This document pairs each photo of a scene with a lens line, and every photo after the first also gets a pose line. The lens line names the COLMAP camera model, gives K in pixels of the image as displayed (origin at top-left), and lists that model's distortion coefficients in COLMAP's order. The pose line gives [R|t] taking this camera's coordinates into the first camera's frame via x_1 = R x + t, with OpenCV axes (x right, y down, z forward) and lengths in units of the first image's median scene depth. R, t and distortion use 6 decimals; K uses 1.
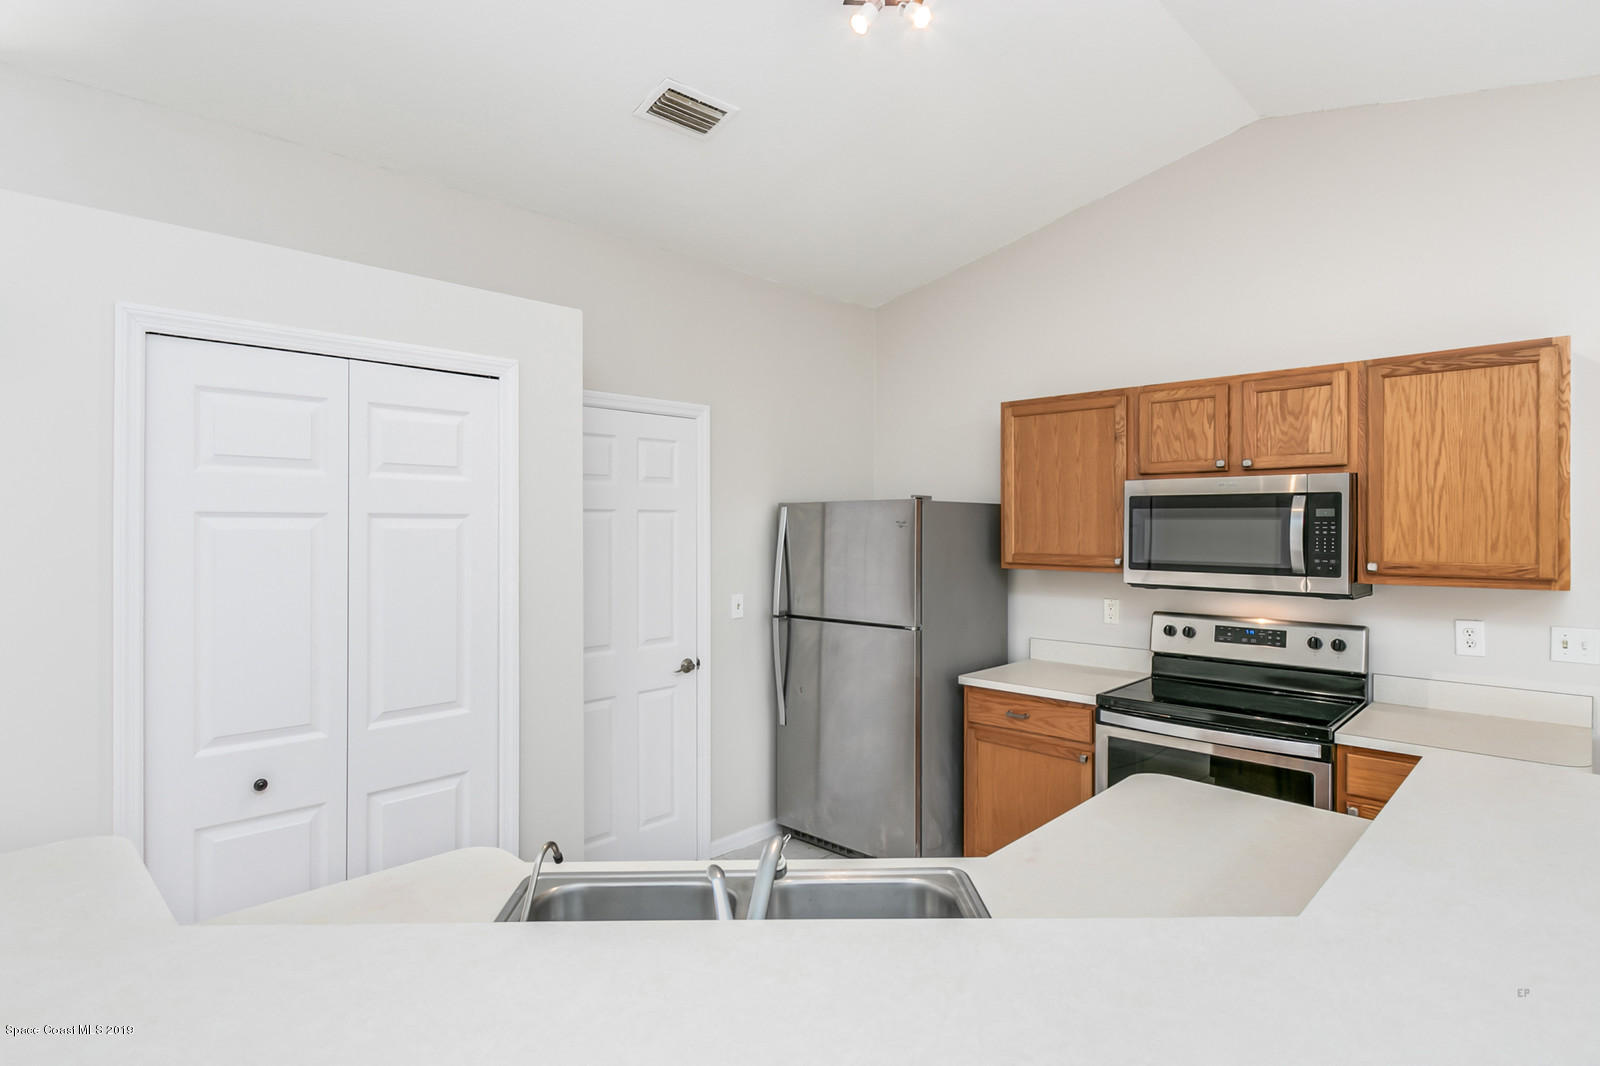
lens RADIAL K [[852.1, 0, 764.8], [0, 852.1, 533.9], [0, 0, 1]] dist [0.012079, -0.005377]
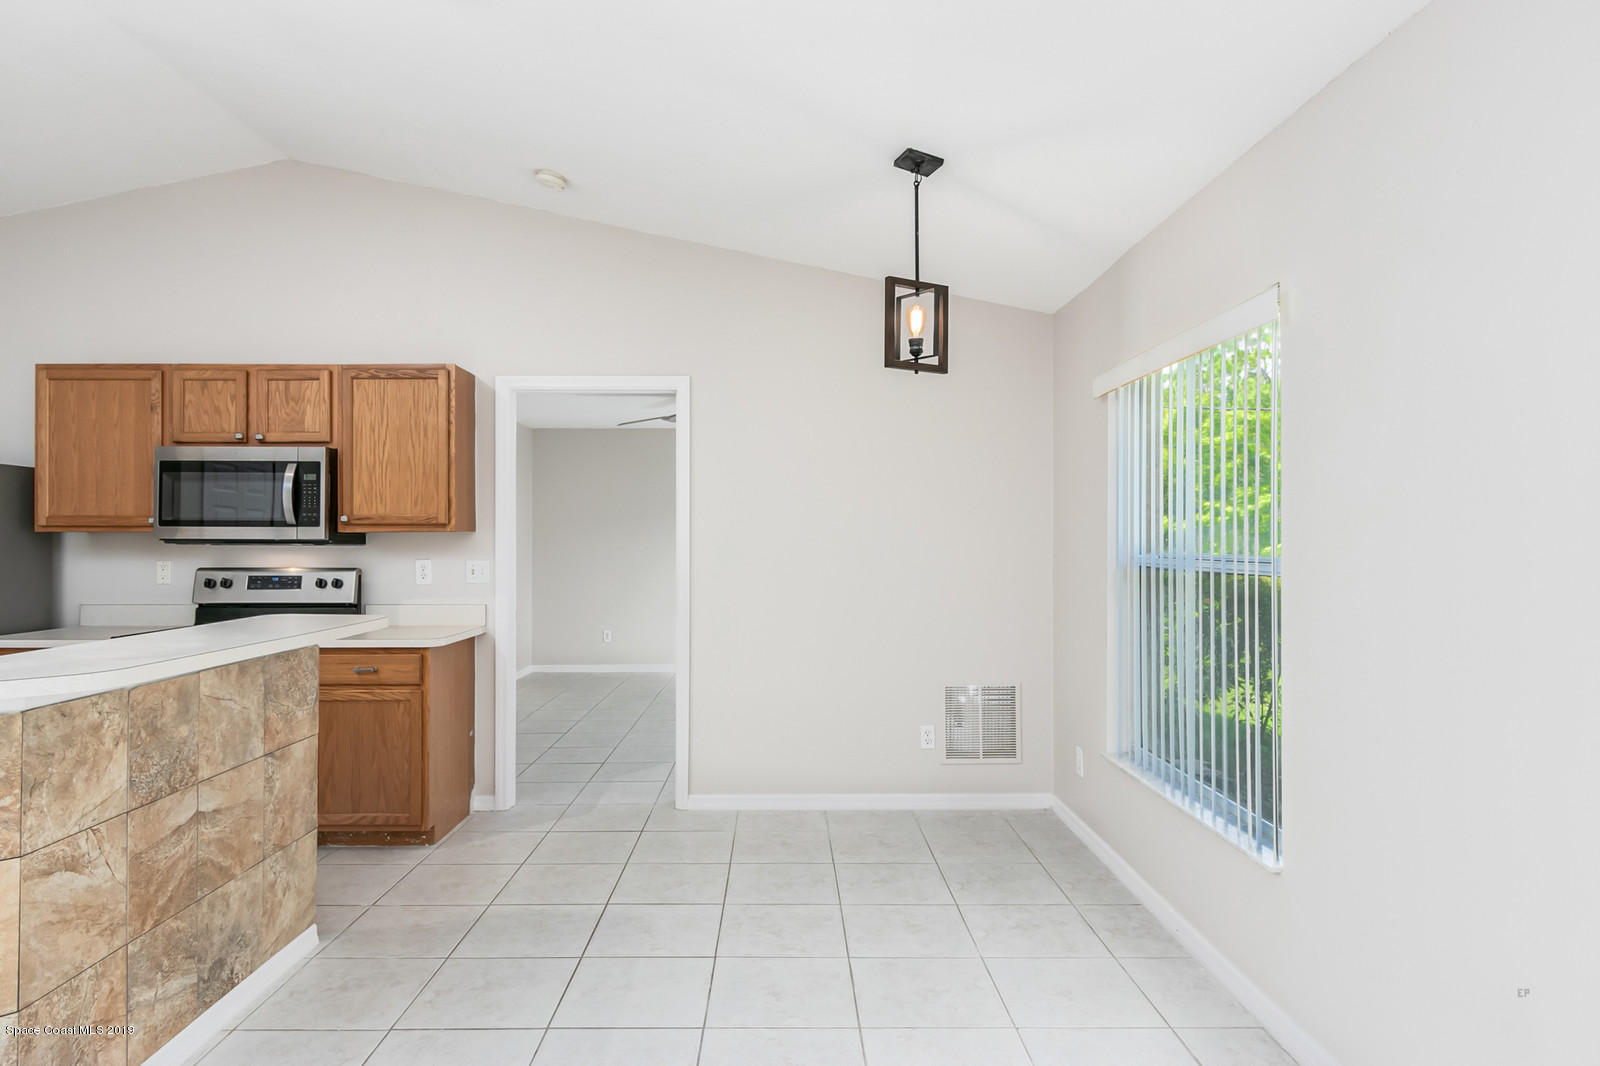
lens RADIAL K [[899.0, 0, 795.4], [0, 899.0, 525.2], [0, 0, 1]] dist [0.008473, -0.003878]
pose [[0.694970, 0.012447, 0.718931, 0.170458], [0.007086, 0.999683, -0.024158, 0.078711], [-0.719004, 0.021884, 0.694661, -0.433482]]
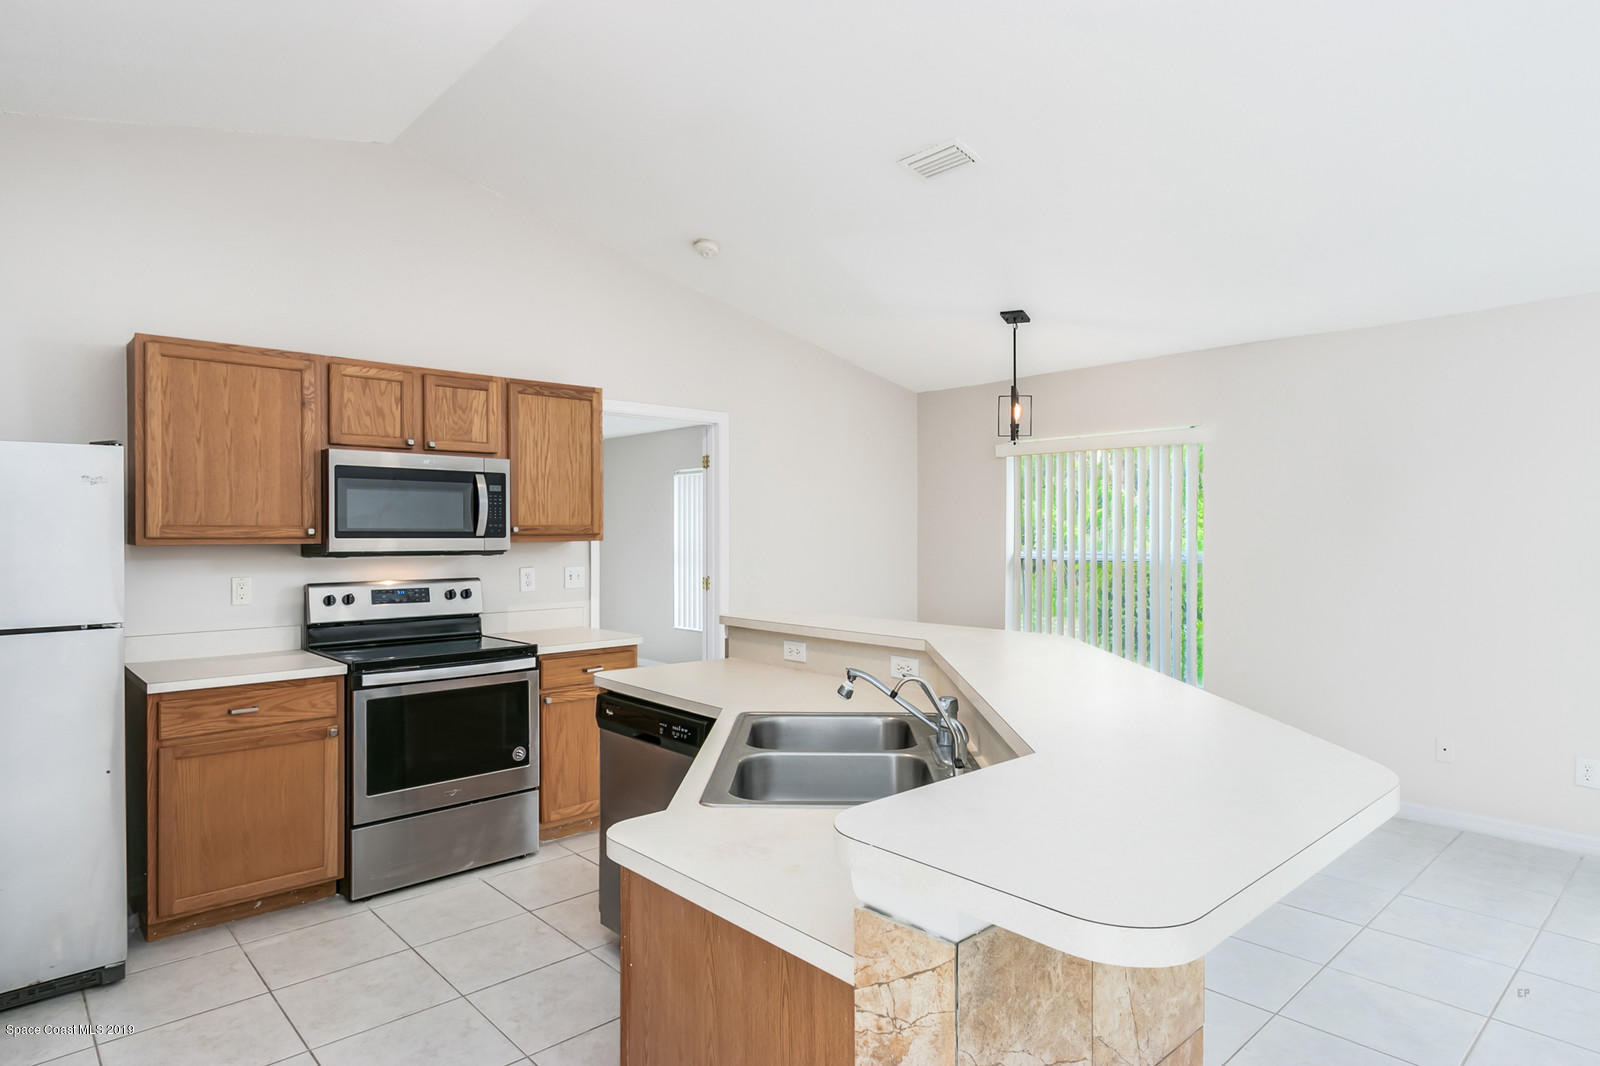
lens RADIAL K [[899.0, 0, 795.0], [0, 899.0, 528.2], [0, 0, 1]] dist [0.008473, -0.003878]
pose [[0.033882, 0.006989, 0.999401, -0.645173], [0.015500, 0.999852, -0.007518, 0.049108], [-0.999306, 0.015746, 0.033768, 0.454147]]
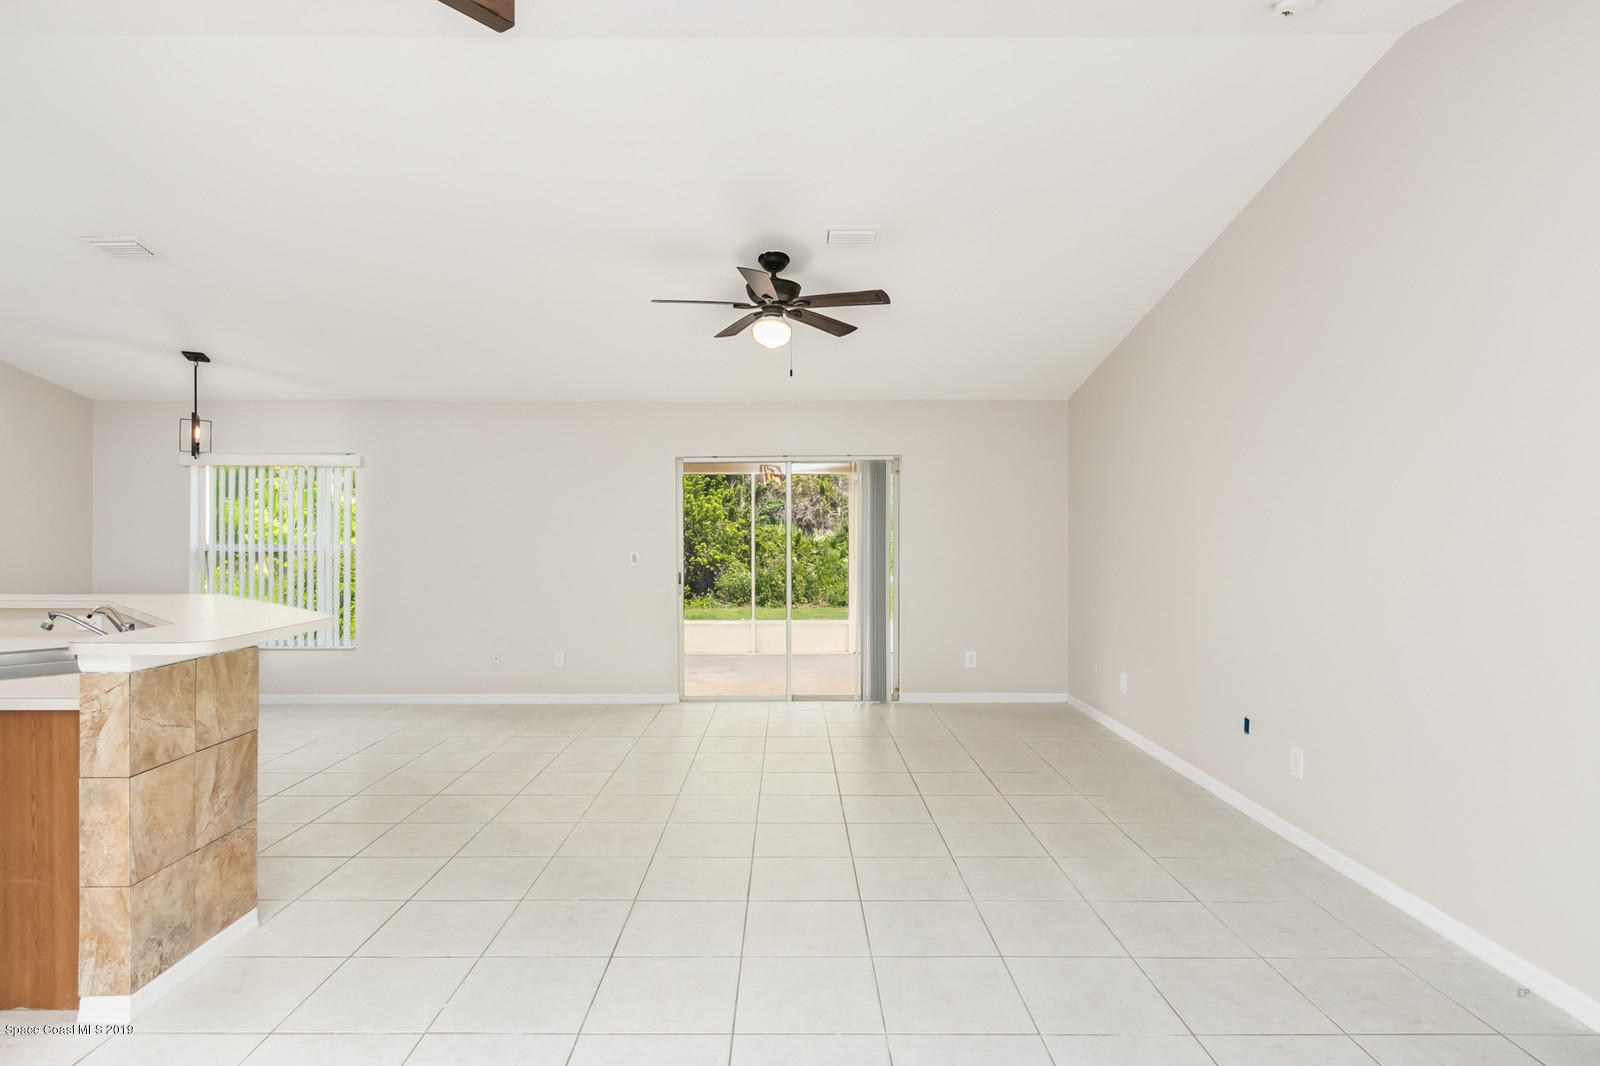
lens RADIAL K [[852.1, 0, 789.2], [0, 852.1, 531.4], [0, 0, 1]] dist [0.012079, -0.005377]
pose [[-0.711104, 0.002029, 0.703084, -1.287172], [0.011112, 0.999903, 0.008353, 0.054081], [-0.702999, 0.013753, -0.711058, 0.539574]]
